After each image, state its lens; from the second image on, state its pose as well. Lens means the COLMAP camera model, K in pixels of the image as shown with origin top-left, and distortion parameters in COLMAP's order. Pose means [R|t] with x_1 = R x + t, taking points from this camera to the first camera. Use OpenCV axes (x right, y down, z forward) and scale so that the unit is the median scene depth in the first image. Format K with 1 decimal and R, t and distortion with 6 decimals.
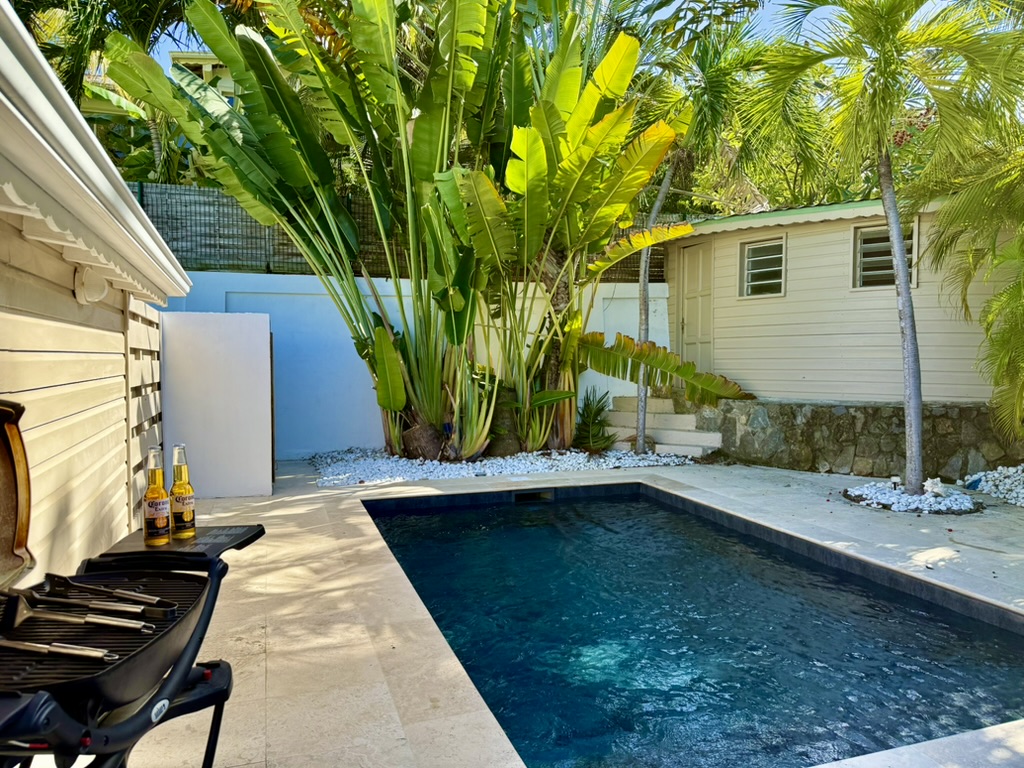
lens RADIAL K [[698.3, 0, 512.0], [0, 698.3, 384.0], [0, 0, 1]] dist [0.126958, -0.205352]
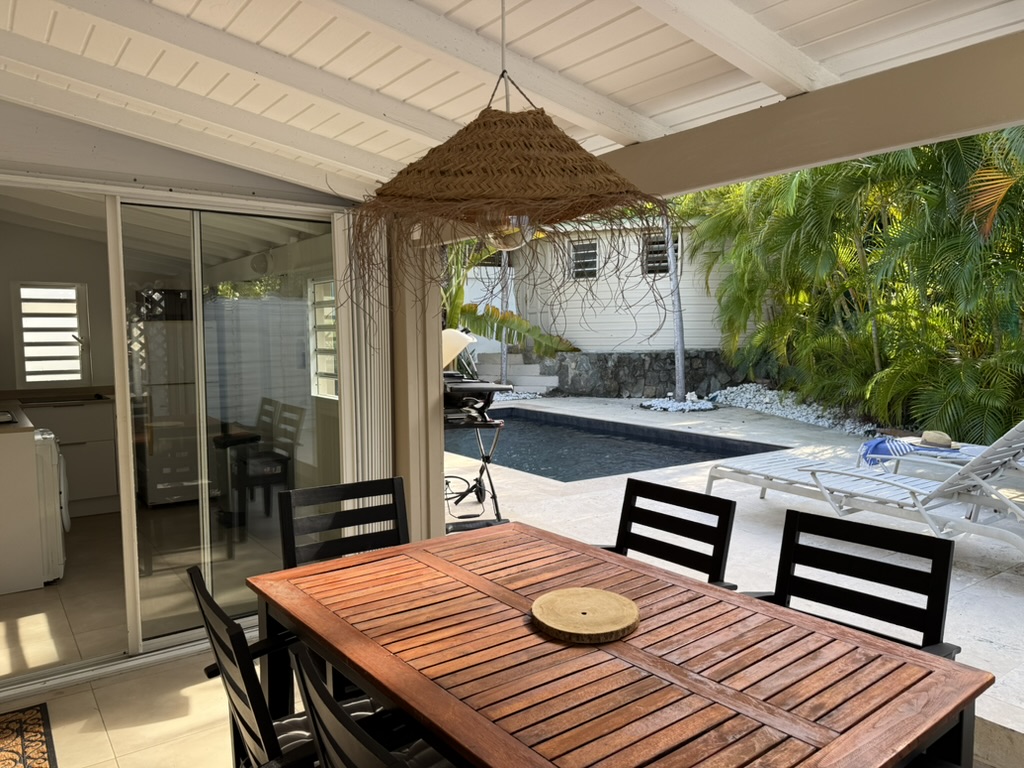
lens RADIAL K [[698.3, 0, 512.0], [0, 698.3, 384.0], [0, 0, 1]] dist [0.126958, -0.205352]
pose [[0.958222, -0.026714, 0.284777, -0.205980], [0.017626, 0.999252, 0.034425, 0.038138], [-0.285483, -0.027967, 0.957975, -0.339403]]
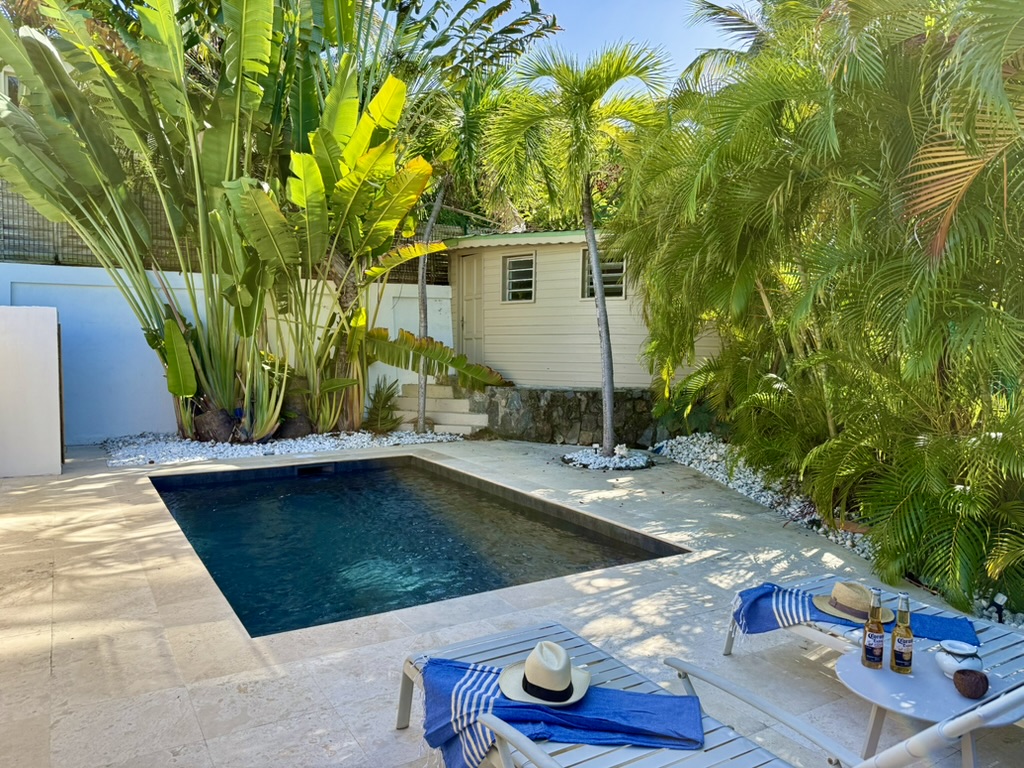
lens RADIAL K [[698.3, 0, 512.0], [0, 698.3, 384.0], [0, 0, 1]] dist [0.126958, -0.205352]
pose [[0.972763, -0.000256, 0.231801, 0.066453], [-0.003285, 0.999884, 0.014893, 0.000127], [-0.231778, -0.015249, 0.972649, -0.176743]]
